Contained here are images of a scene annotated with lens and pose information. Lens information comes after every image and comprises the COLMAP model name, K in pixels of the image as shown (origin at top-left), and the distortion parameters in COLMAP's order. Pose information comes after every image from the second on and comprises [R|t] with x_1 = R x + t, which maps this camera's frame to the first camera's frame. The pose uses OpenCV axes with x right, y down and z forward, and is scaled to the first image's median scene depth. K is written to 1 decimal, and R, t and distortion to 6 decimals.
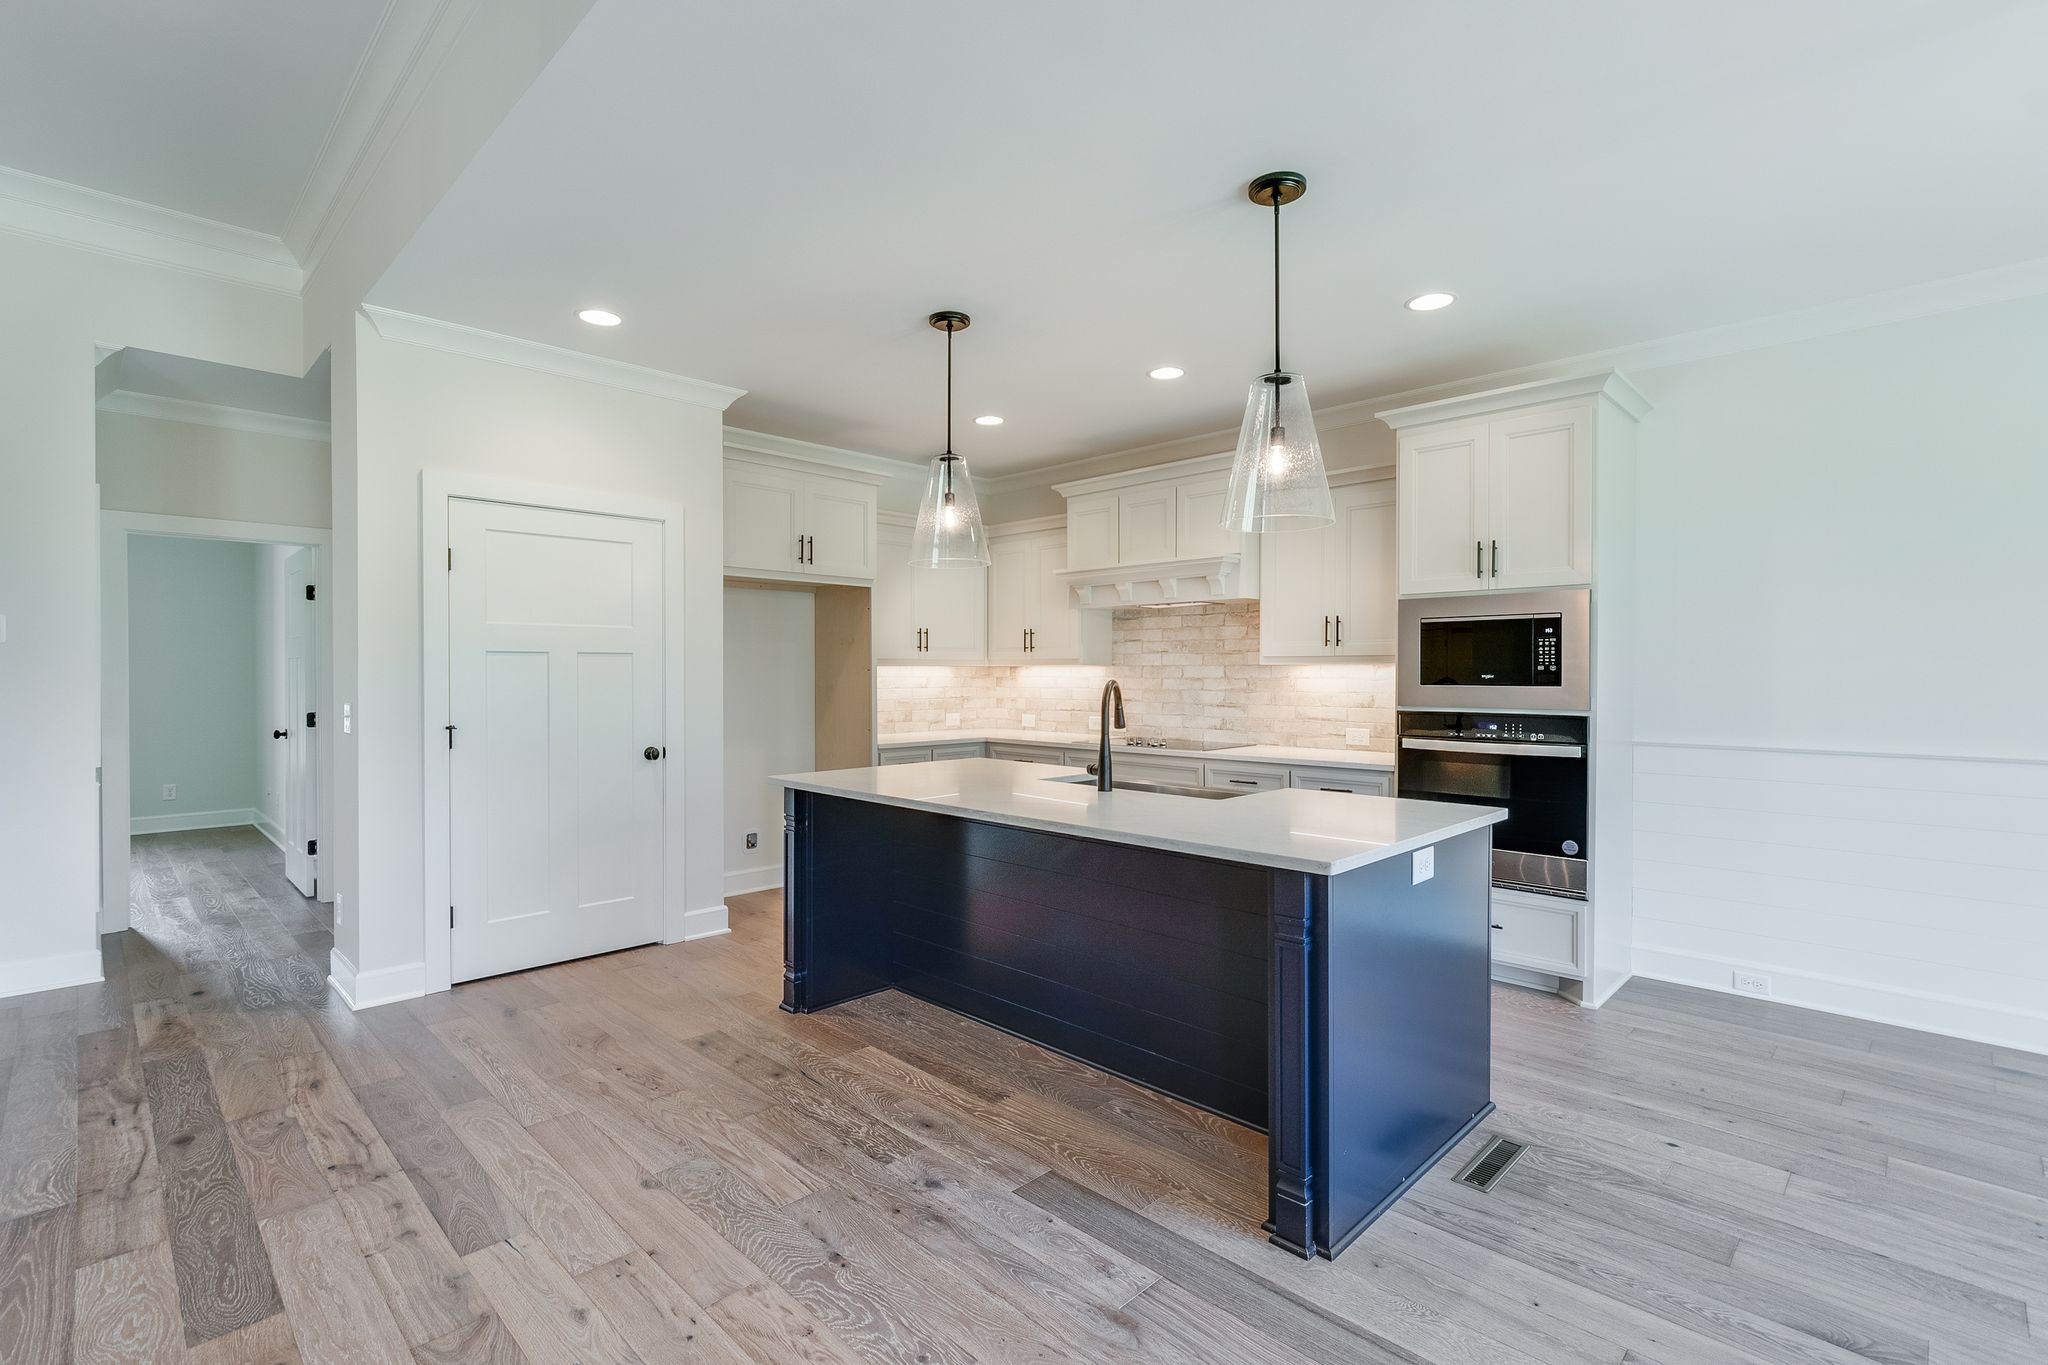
lens RADIAL K [[933.2, 0, 1067.2], [0, 933.2, 678.8], [0, 0, 1]] dist [-0.002252, 0.000194]
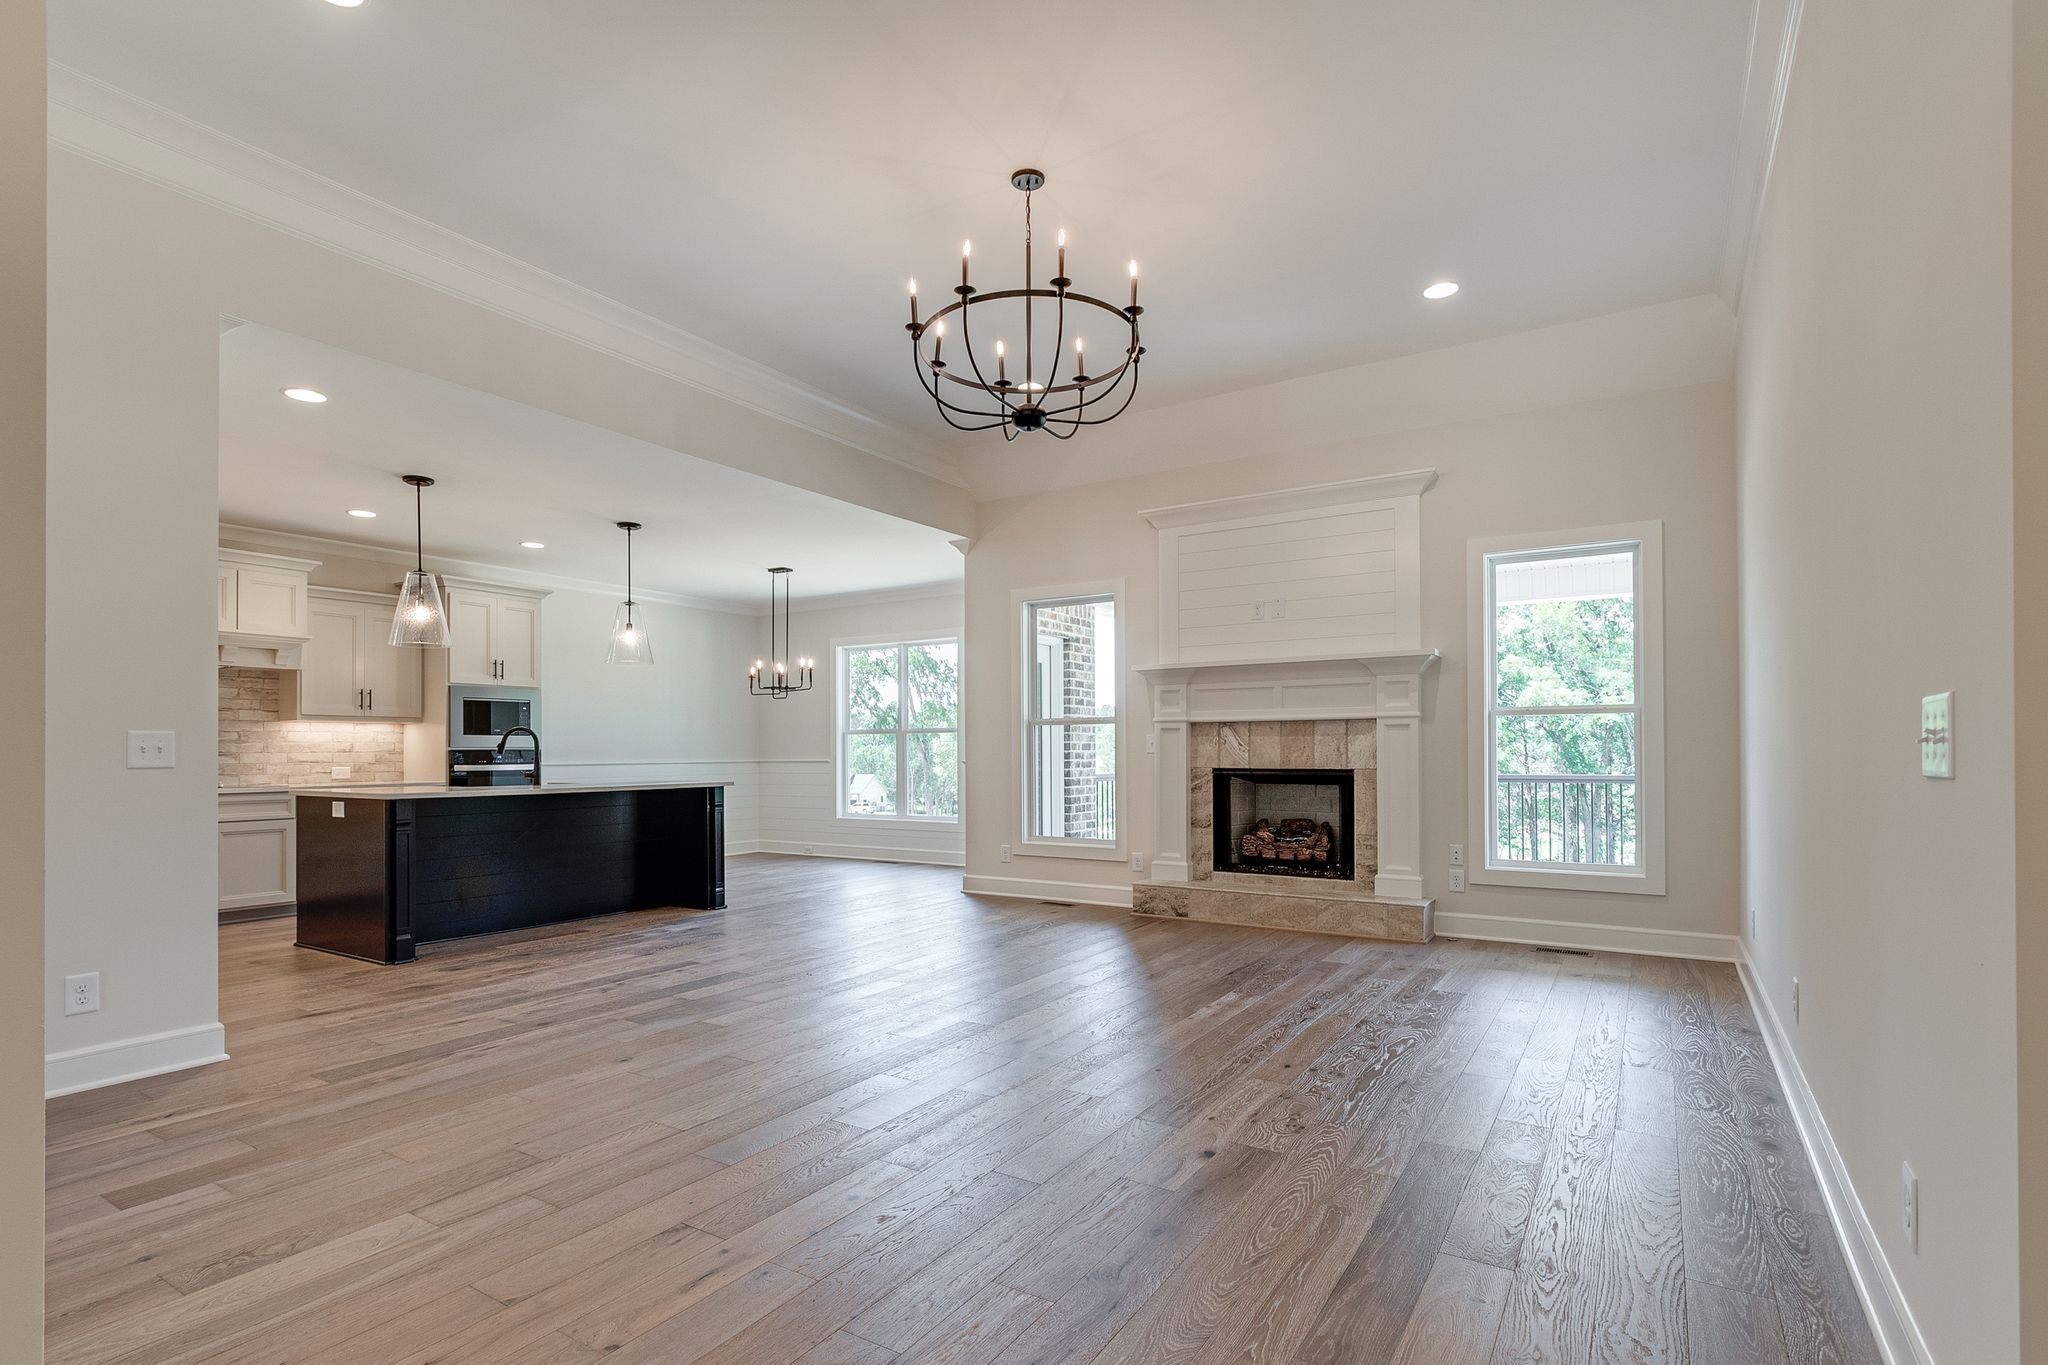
lens RADIAL K [[1050.6, 0, 1028.6], [0, 1050.6, 736.1], [0, 0, 1]] dist [-0.000824, -0.006718]
pose [[-0.239156, 0.016778, 0.970836, -1.919752], [0.016836, 0.999772, -0.013131, 0.056839], [-0.970835, 0.013205, -0.239384, 0.456025]]
